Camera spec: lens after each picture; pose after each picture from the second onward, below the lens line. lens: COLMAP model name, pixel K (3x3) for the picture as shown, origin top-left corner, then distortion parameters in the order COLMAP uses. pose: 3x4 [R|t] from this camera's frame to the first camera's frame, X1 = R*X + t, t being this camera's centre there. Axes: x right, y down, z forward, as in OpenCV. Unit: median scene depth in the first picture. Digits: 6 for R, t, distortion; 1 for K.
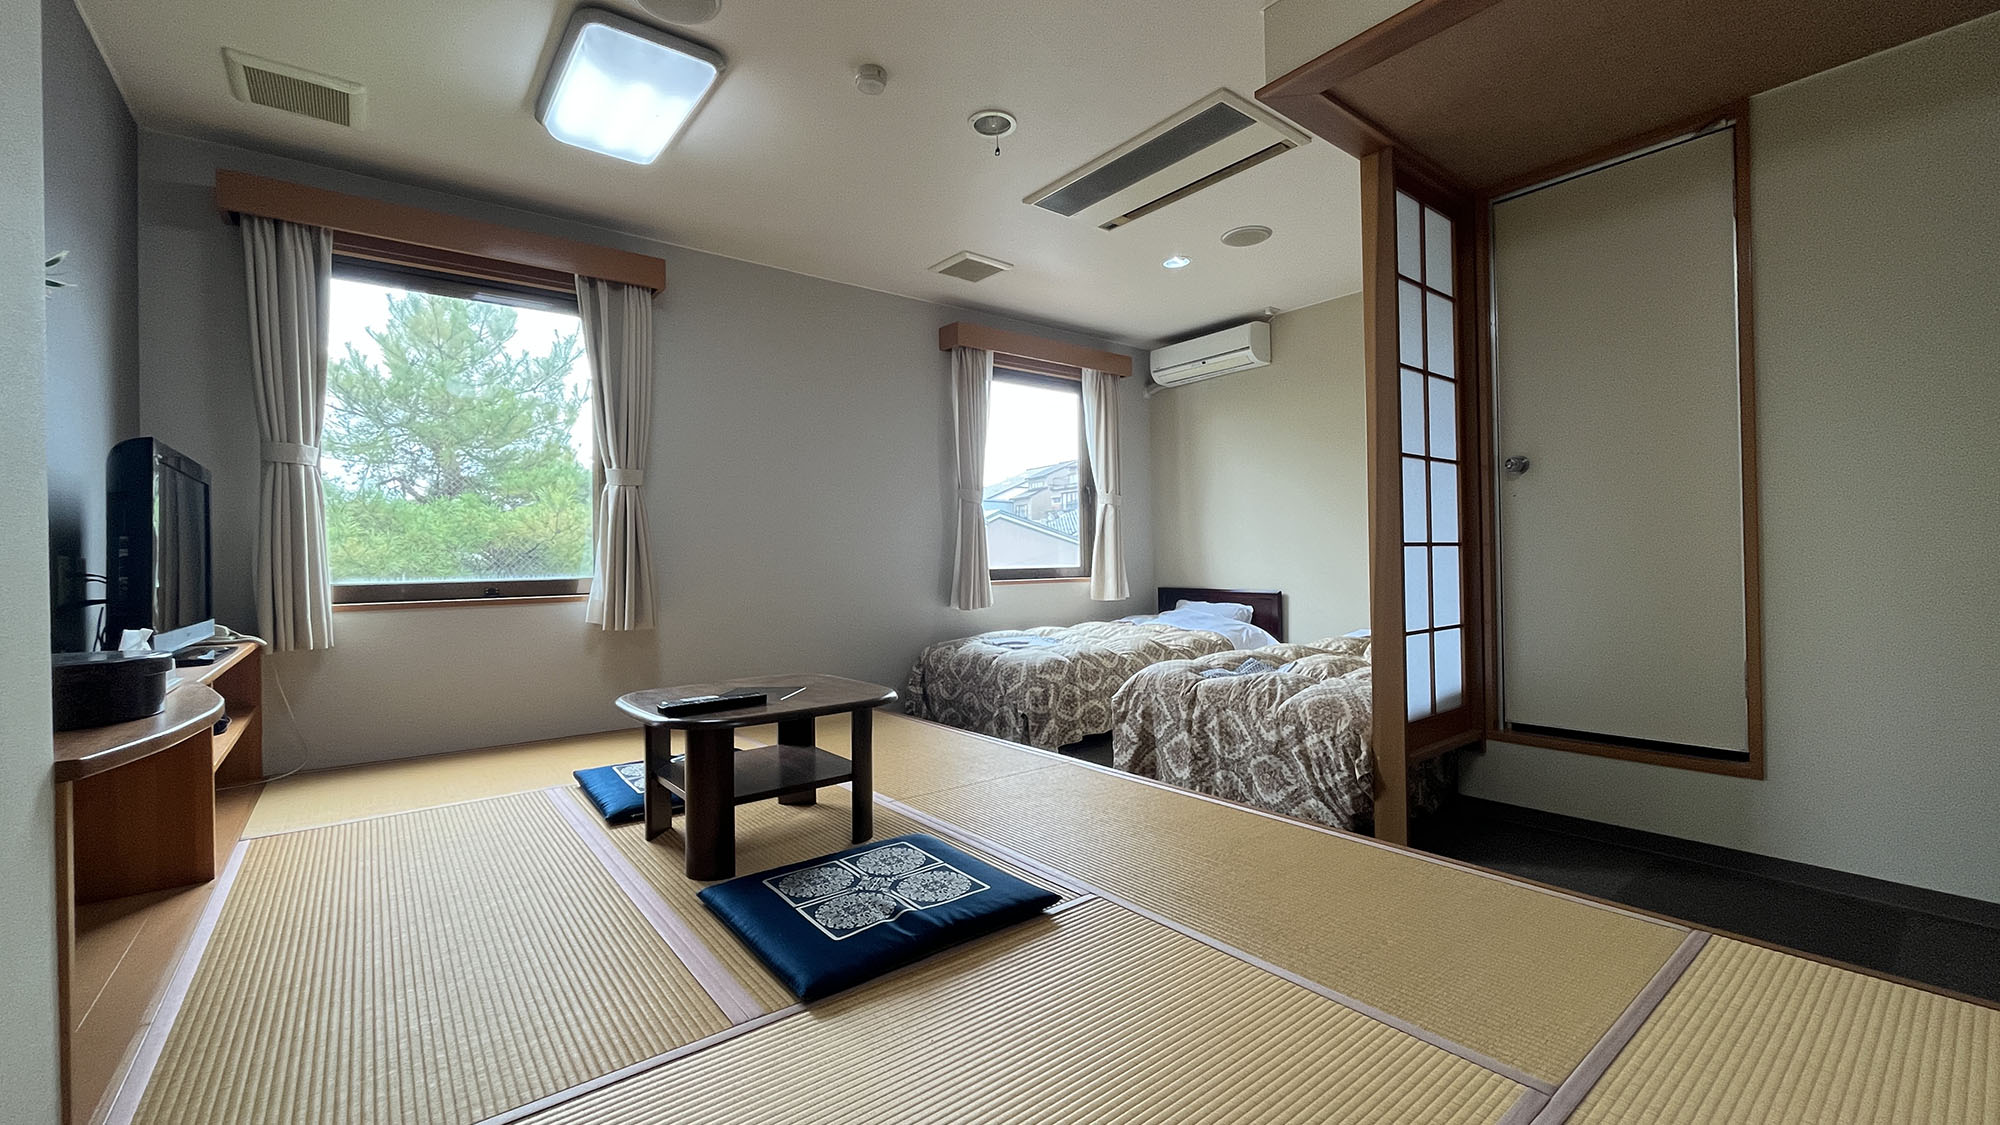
lens RADIAL K [[806.0, 0, 1004.8], [0, 806.0, 560.4], [0, 0, 1]] dist [0.001825, 0.000154]
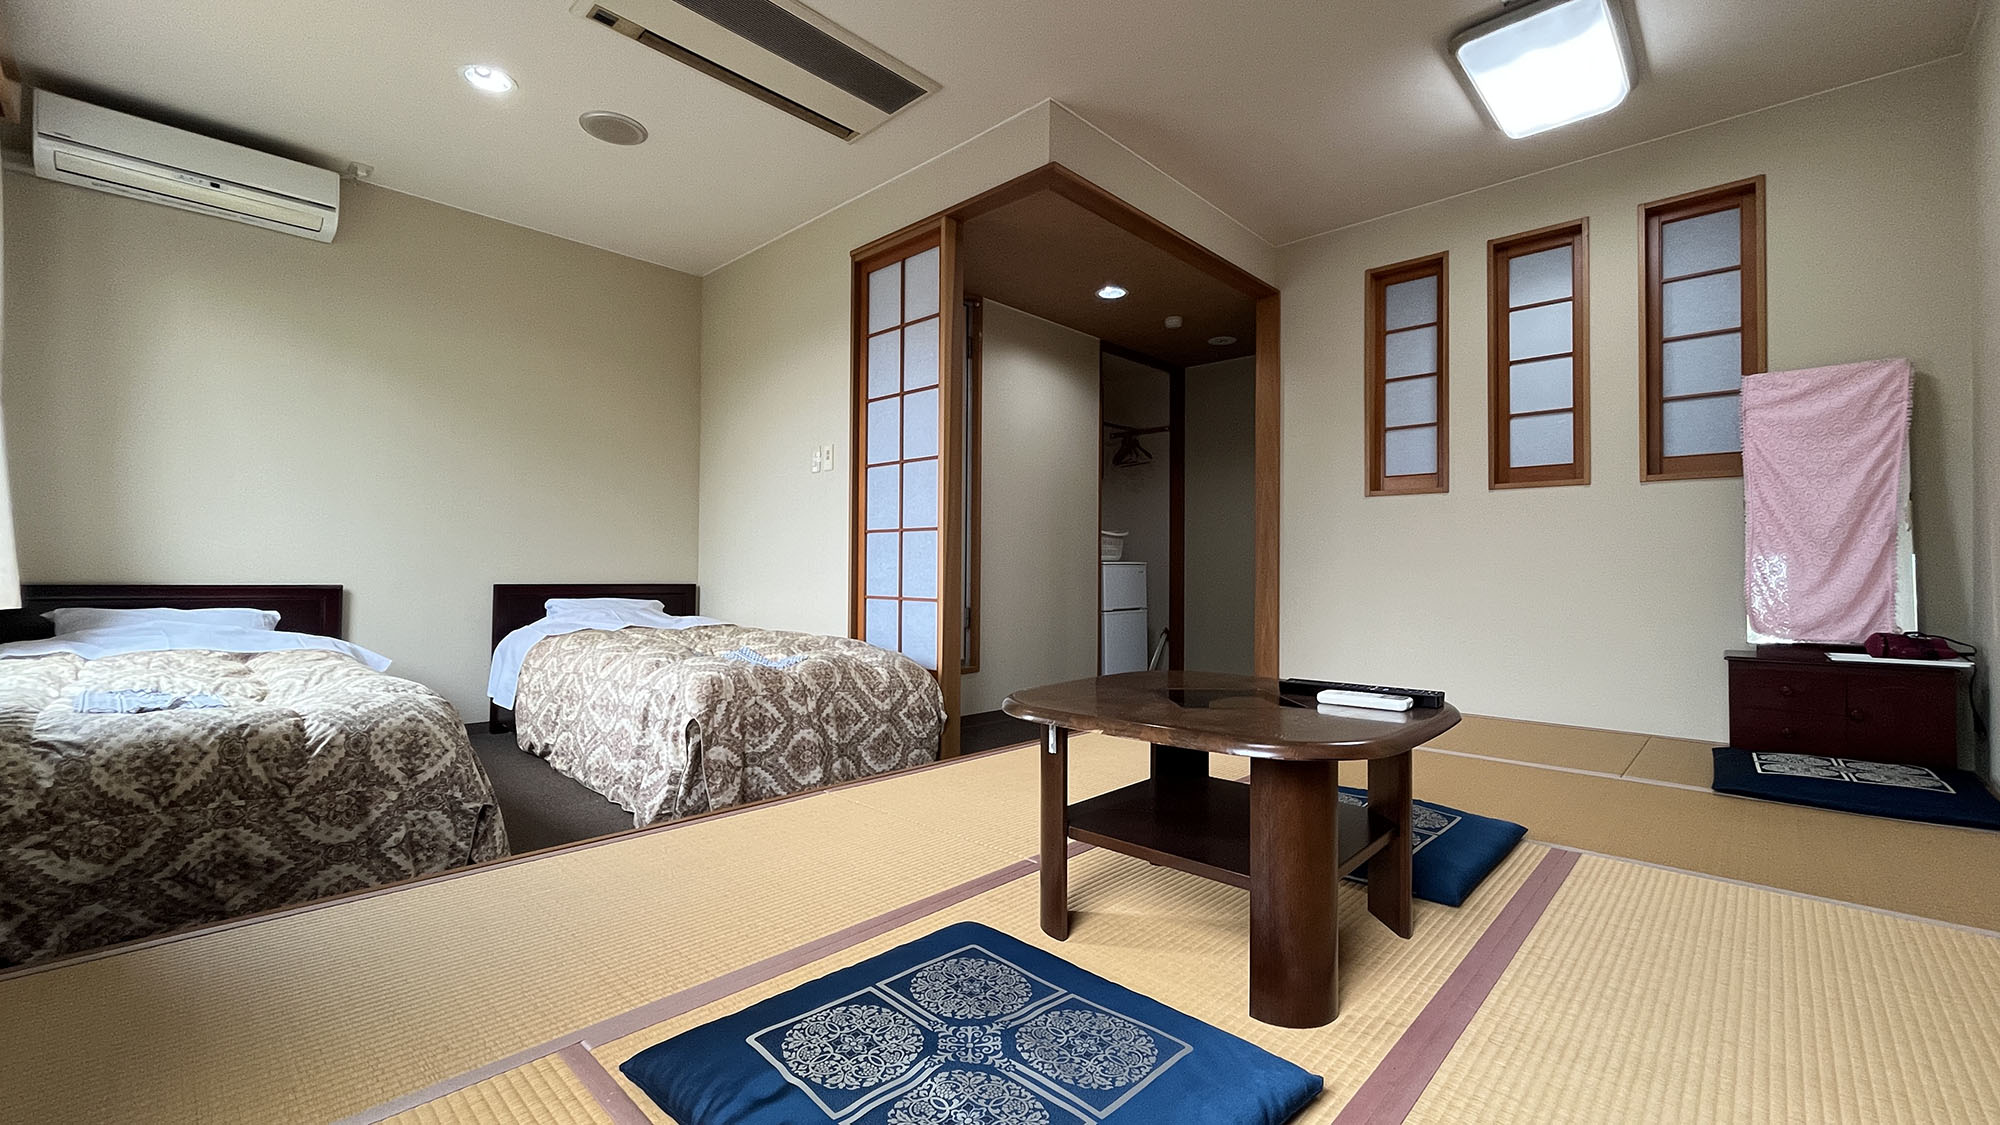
lens RADIAL K [[806.0, 0, 997.9], [0, 806.0, 560.8], [0, 0, 1]] dist [0.001825, 0.000154]
pose [[-0.128372, 0.027861, 0.991335, -0.651399], [-0.004666, 0.999577, -0.028697, 0.055829], [-0.991715, -0.008309, -0.128188, 0.896666]]
